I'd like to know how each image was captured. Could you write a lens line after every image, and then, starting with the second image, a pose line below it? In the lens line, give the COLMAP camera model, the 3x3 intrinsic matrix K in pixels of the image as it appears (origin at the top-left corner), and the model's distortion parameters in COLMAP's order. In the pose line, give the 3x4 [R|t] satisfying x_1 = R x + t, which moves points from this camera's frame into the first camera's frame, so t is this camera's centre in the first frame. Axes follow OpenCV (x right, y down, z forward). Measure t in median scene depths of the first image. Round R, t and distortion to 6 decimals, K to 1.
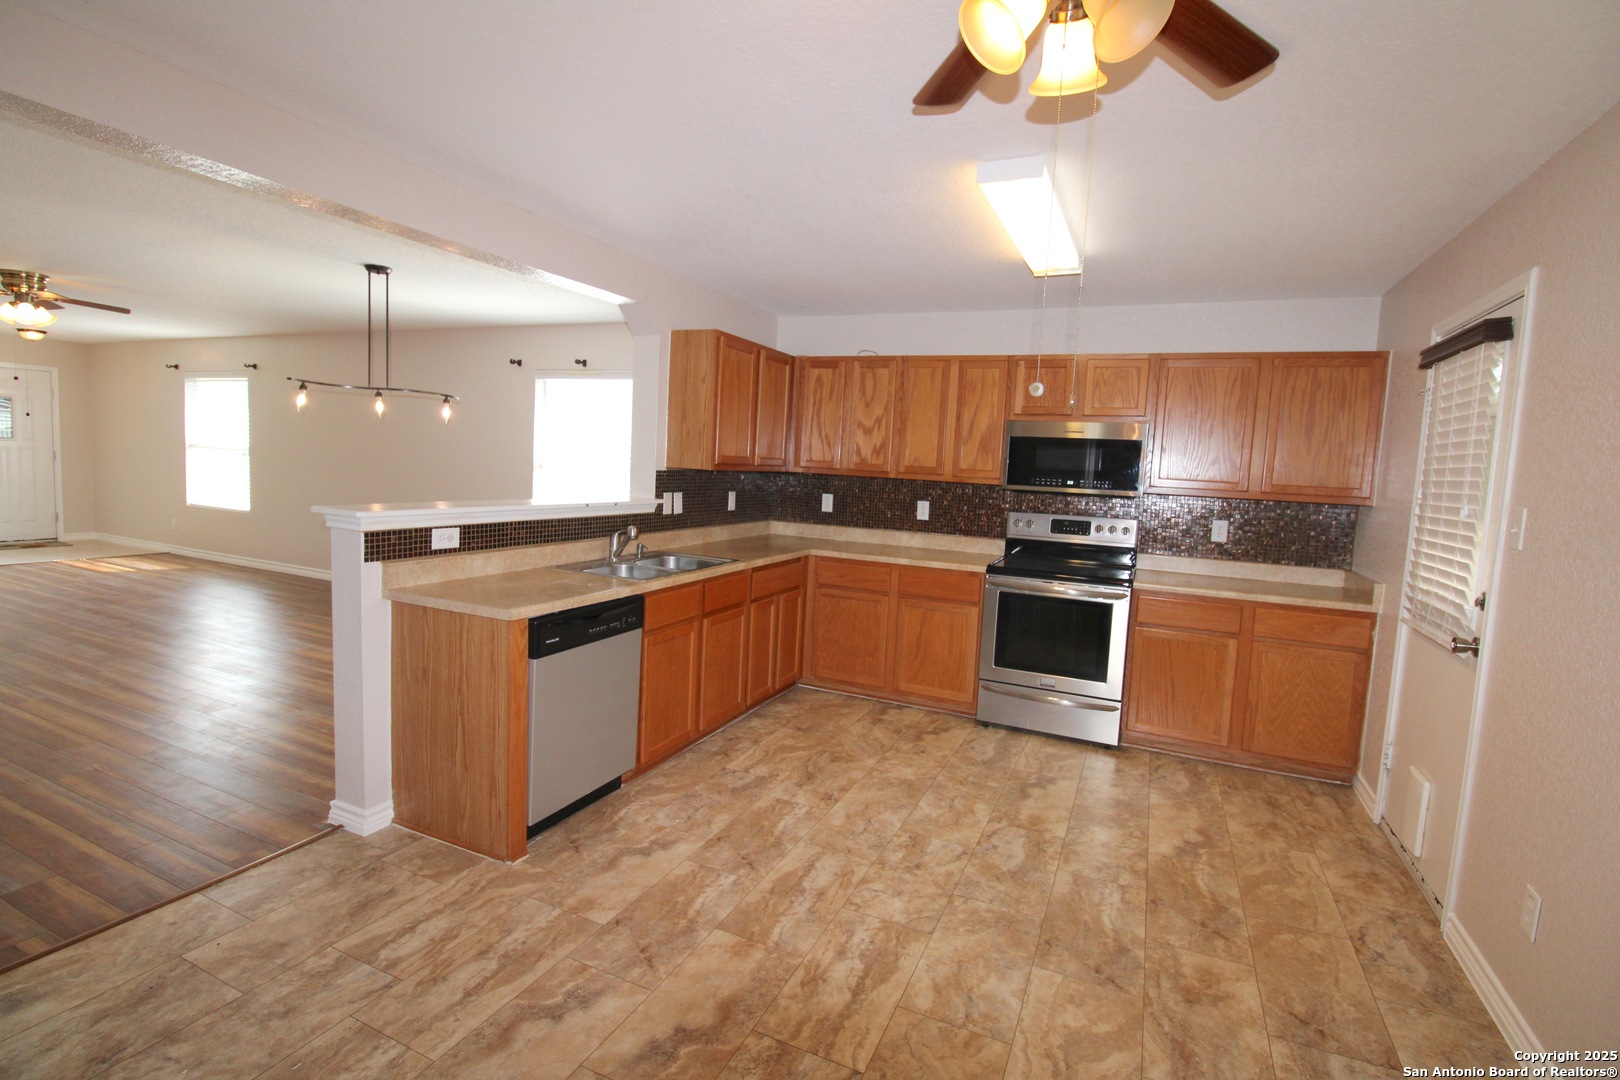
lens RADIAL K [[752.7, 0, 819.3], [0, 752.7, 530.4], [0, 0, 1]] dist [-0.003531, -0.010817]
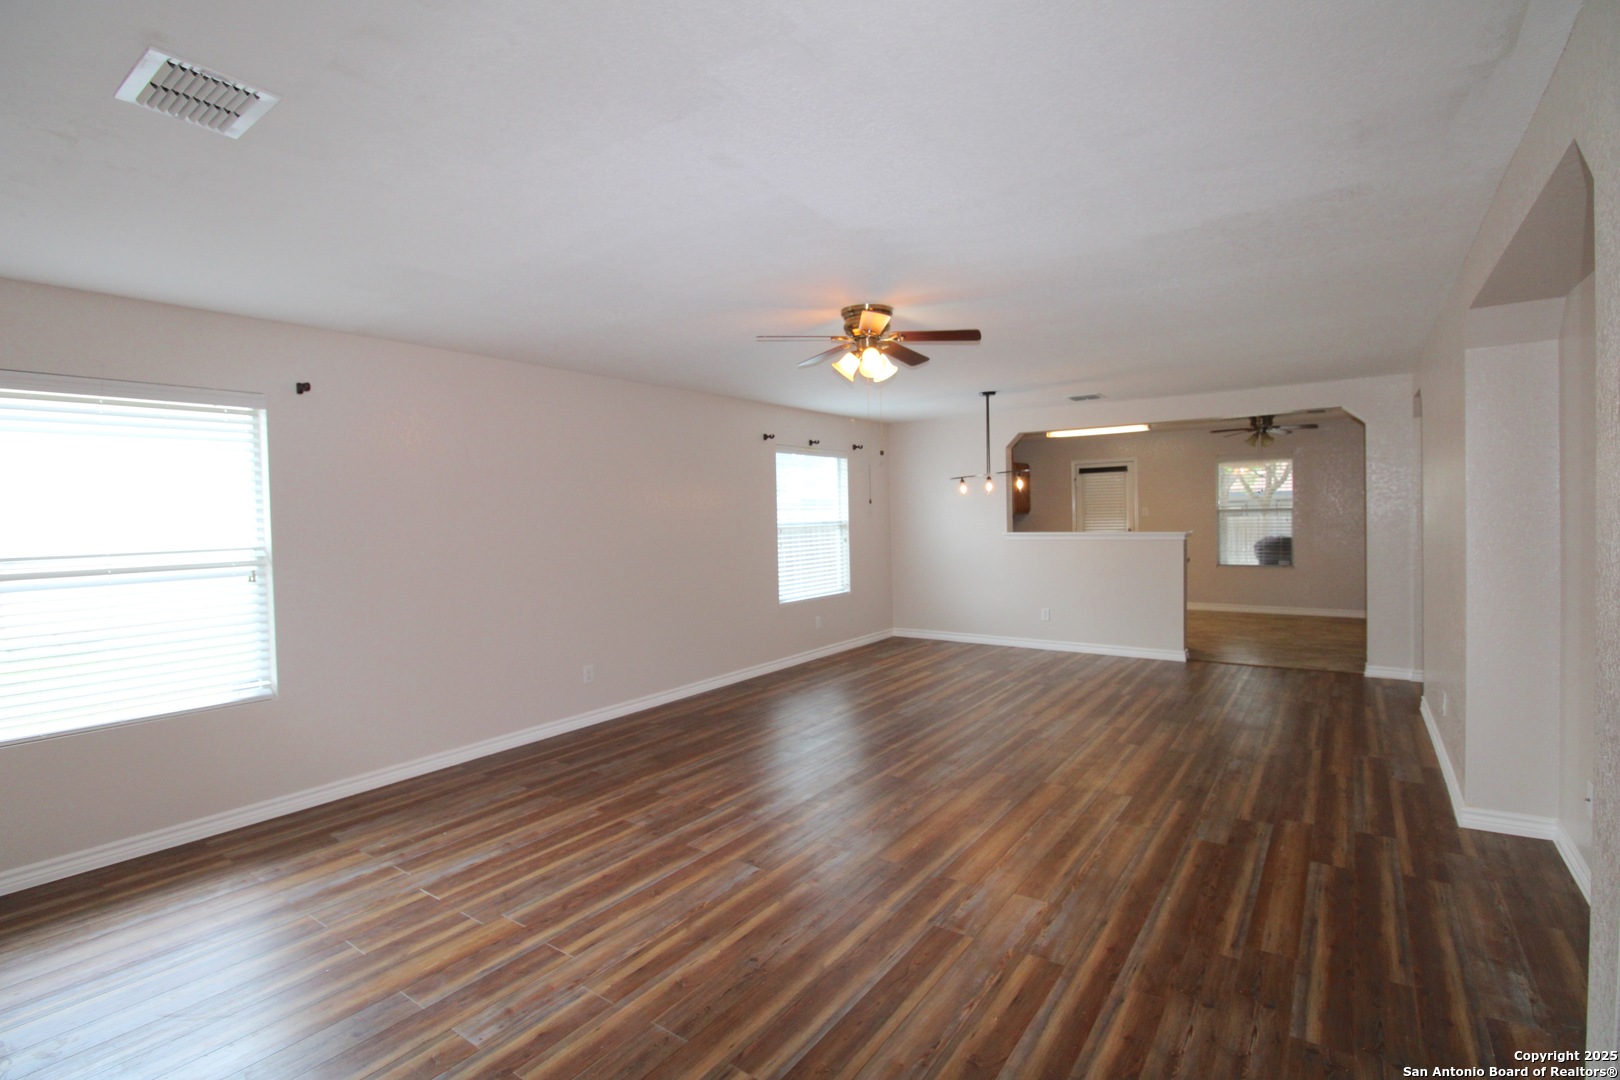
lens RADIAL K [[752.7, 0, 814.8], [0, 752.7, 533.0], [0, 0, 1]] dist [-0.003531, -0.010817]
pose [[0.196624, -0.081707, 0.977069, -2.760002], [0.121531, 0.990868, 0.058404, -0.268074], [-0.972918, 0.107261, 0.204758, 1.373477]]
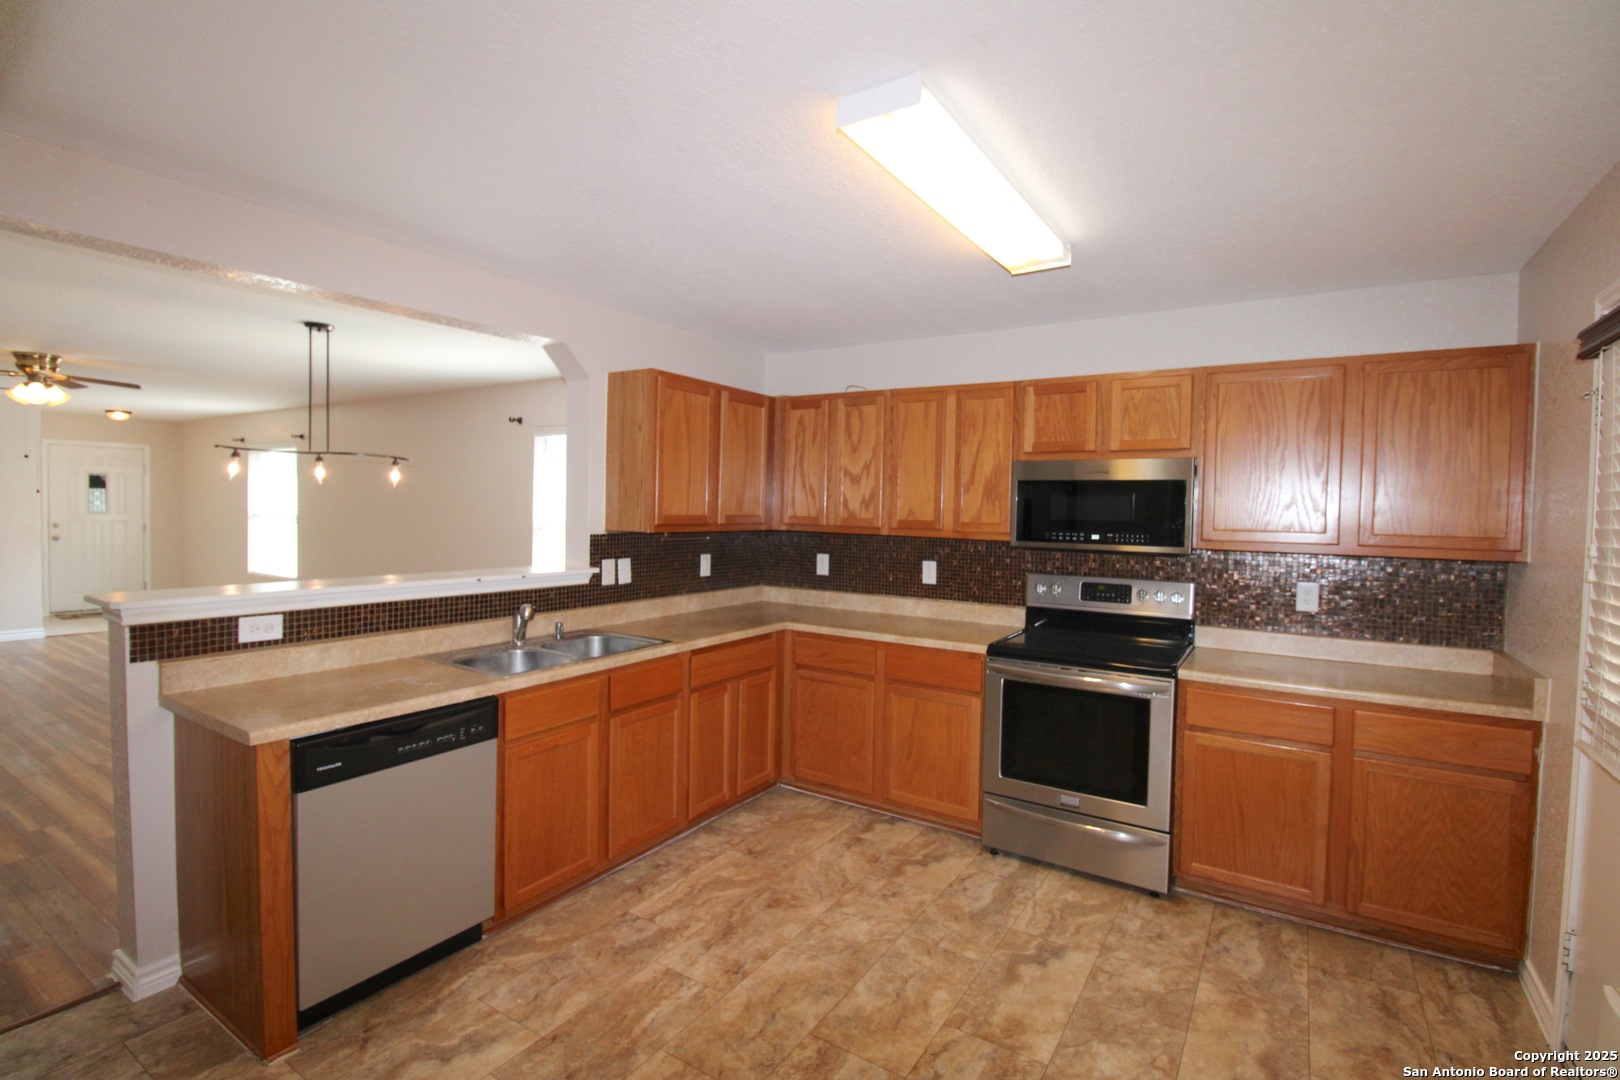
lens RADIAL K [[752.7, 0, 819.5], [0, 752.7, 530.2], [0, 0, 1]] dist [-0.003531, -0.010817]
pose [[0.989156, -0.024979, -0.144732, 0.204674], [0.015421, 0.997648, -0.066786, -0.028799], [0.146060, 0.063830, 0.987214, 0.236097]]
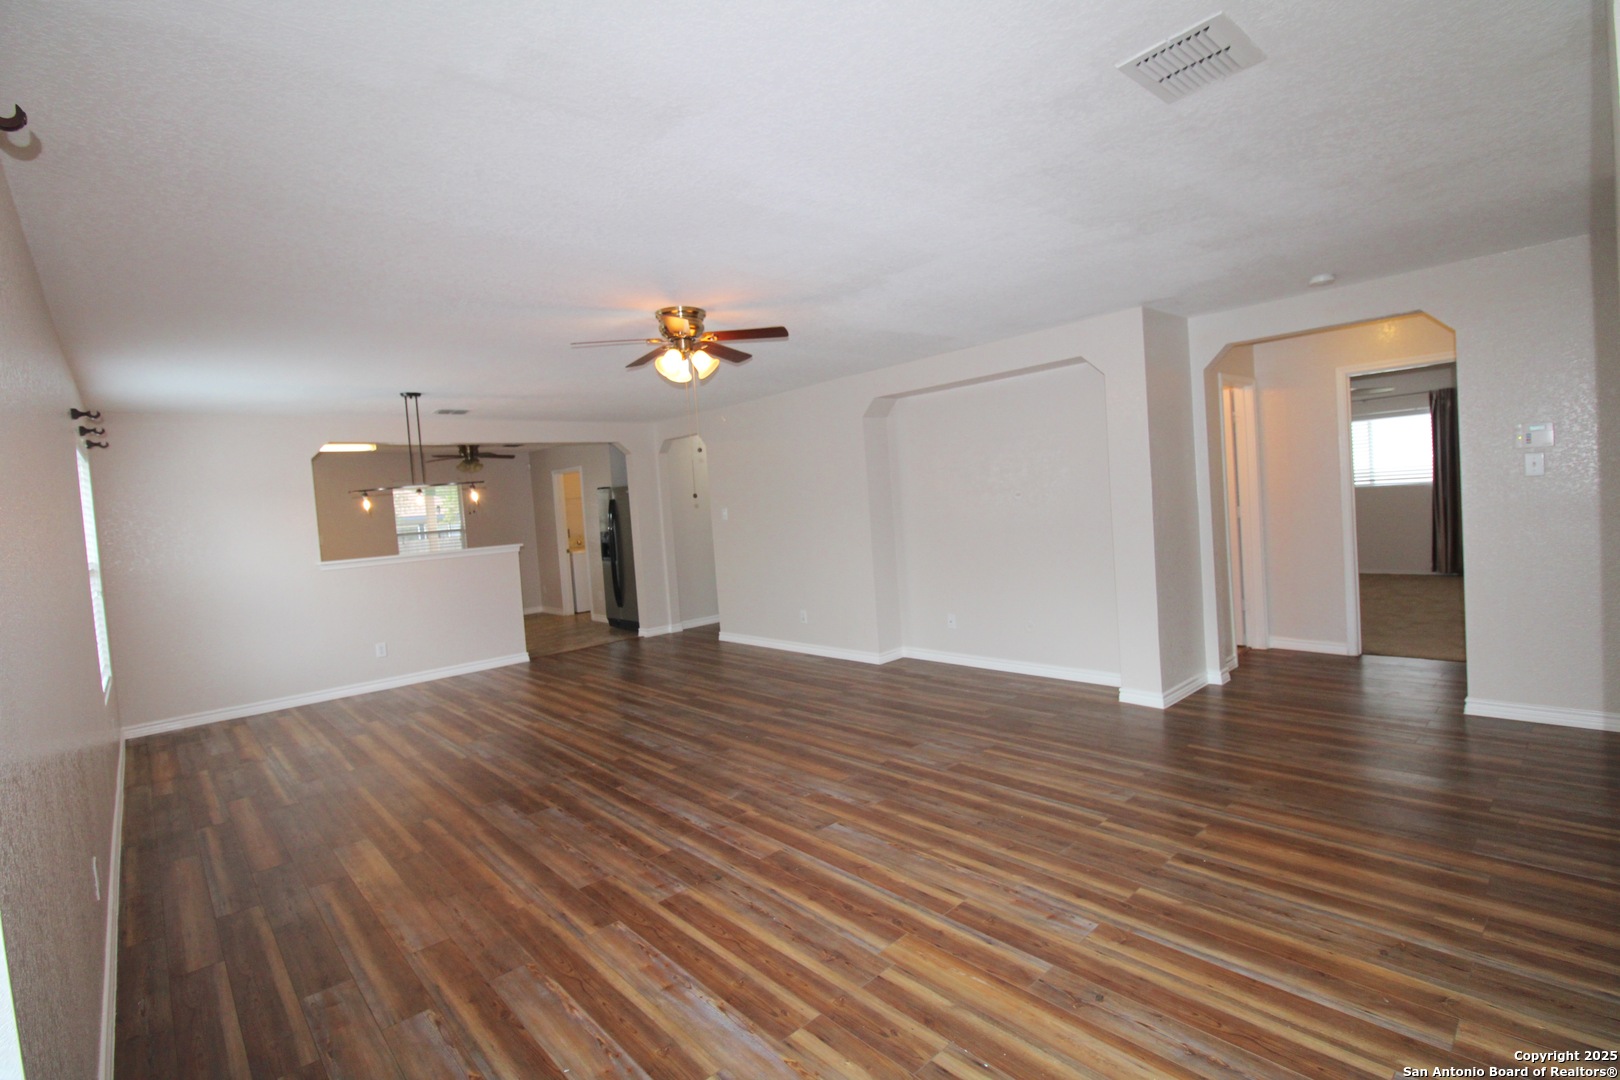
lens RADIAL K [[752.7, 0, 823.9], [0, 752.7, 536.3], [0, 0, 1]] dist [-0.003531, -0.010817]
pose [[-0.920510, -0.005656, 0.390677, -2.282955], [0.058652, 0.986565, 0.152479, -0.343938], [-0.386291, 0.163273, -0.907811, 2.520099]]
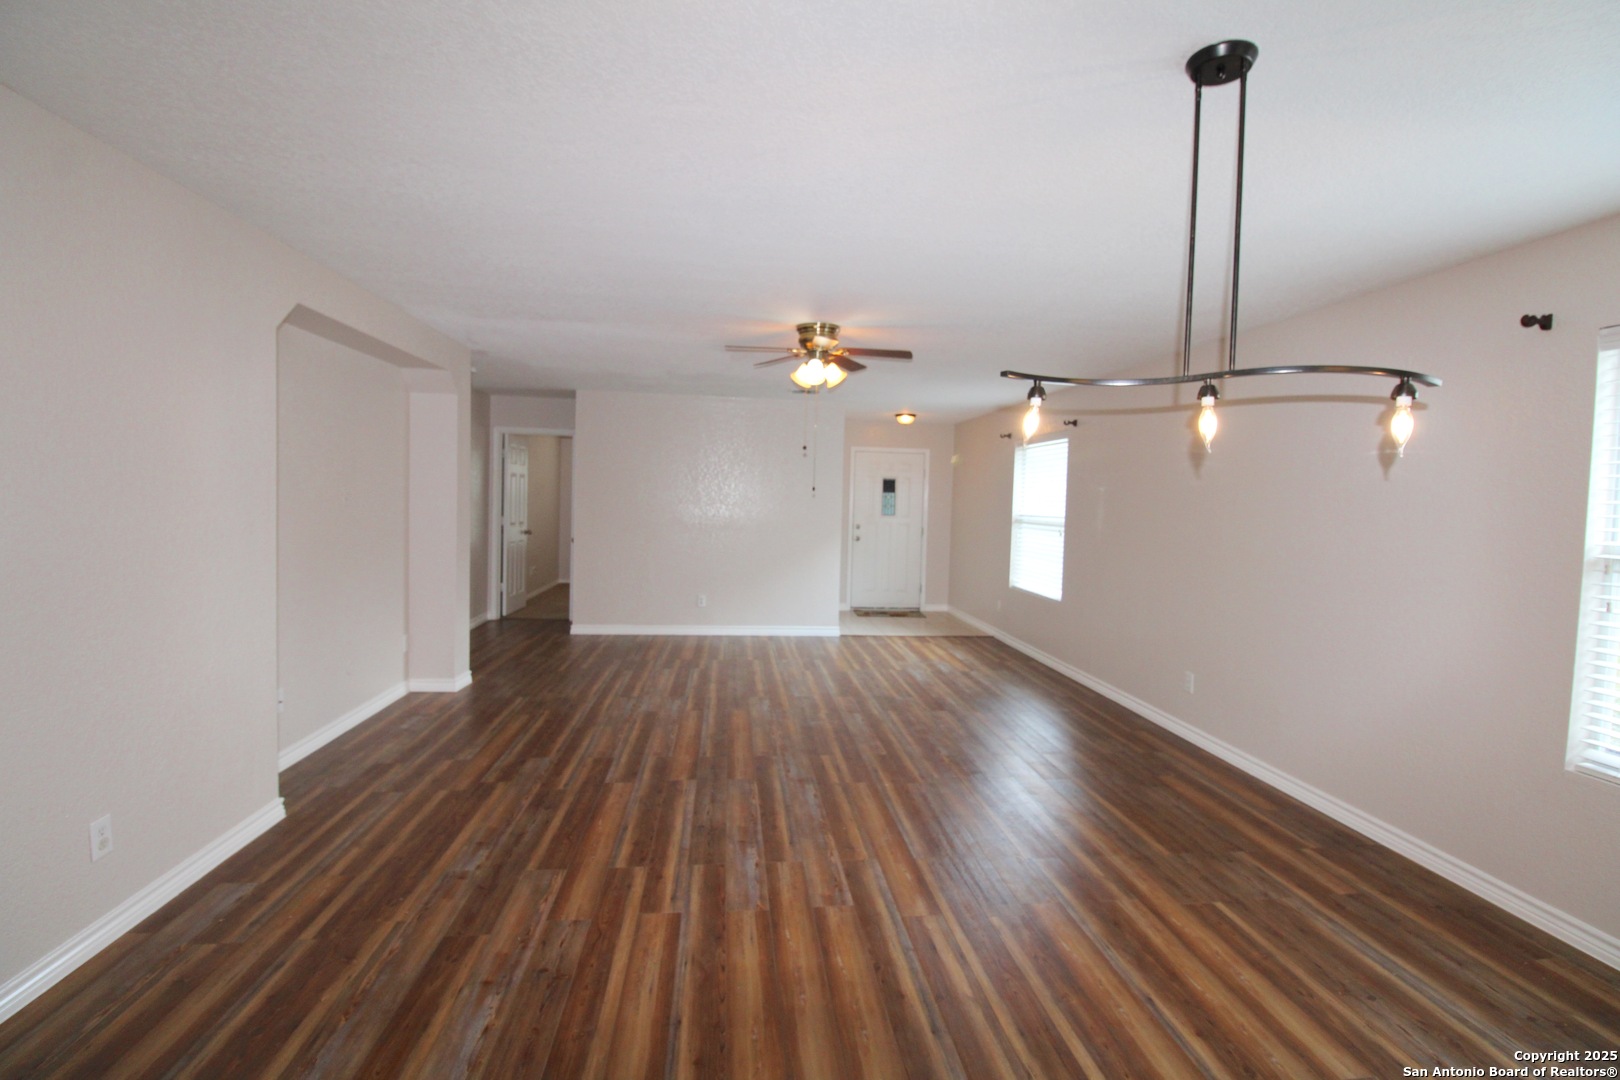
lens RADIAL K [[752.7, 0, 826.2], [0, 752.7, 524.2], [0, 0, 1]] dist [-0.003531, -0.010817]
pose [[0.521769, -0.006394, -0.853063, -0.477354], [-0.080204, 0.995175, -0.056516, -0.101566], [0.849308, 0.097907, 0.518739, 0.845202]]
